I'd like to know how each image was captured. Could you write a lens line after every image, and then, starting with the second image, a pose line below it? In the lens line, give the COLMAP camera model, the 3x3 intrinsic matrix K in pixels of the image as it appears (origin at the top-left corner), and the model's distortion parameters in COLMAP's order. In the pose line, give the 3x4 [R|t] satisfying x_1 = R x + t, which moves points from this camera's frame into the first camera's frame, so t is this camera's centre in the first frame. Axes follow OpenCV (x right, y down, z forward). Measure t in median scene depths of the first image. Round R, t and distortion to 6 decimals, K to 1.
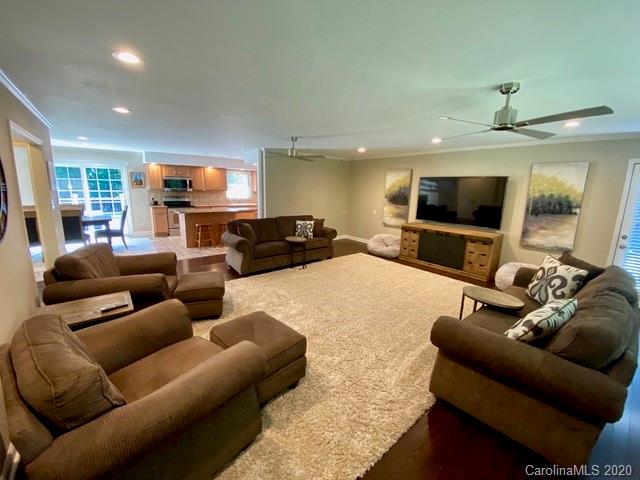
lens RADIAL K [[259.6, 0, 320.0], [0, 259.6, 240.0], [0, 0, 1]] dist [0.045279, -0.034166]
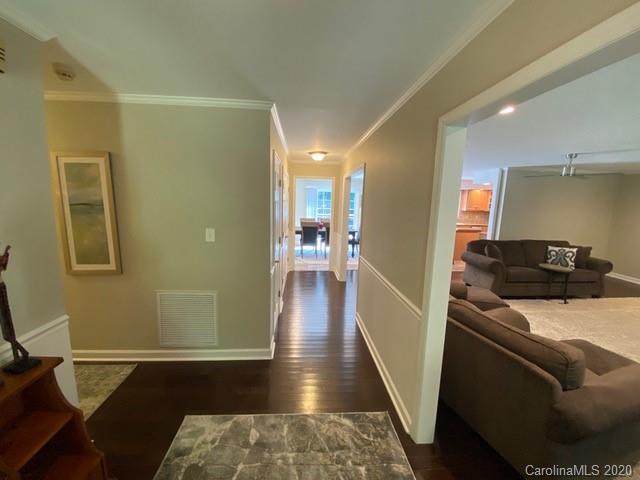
lens RADIAL K [[259.6, 0, 320.0], [0, 259.6, 240.0], [0, 0, 1]] dist [0.045279, -0.034166]
pose [[0.817547, 0.084540, -0.569622, -0.213066], [-0.124290, 0.991755, -0.031196, 0.026808], [0.562288, 0.096303, 0.821315, -0.146658]]
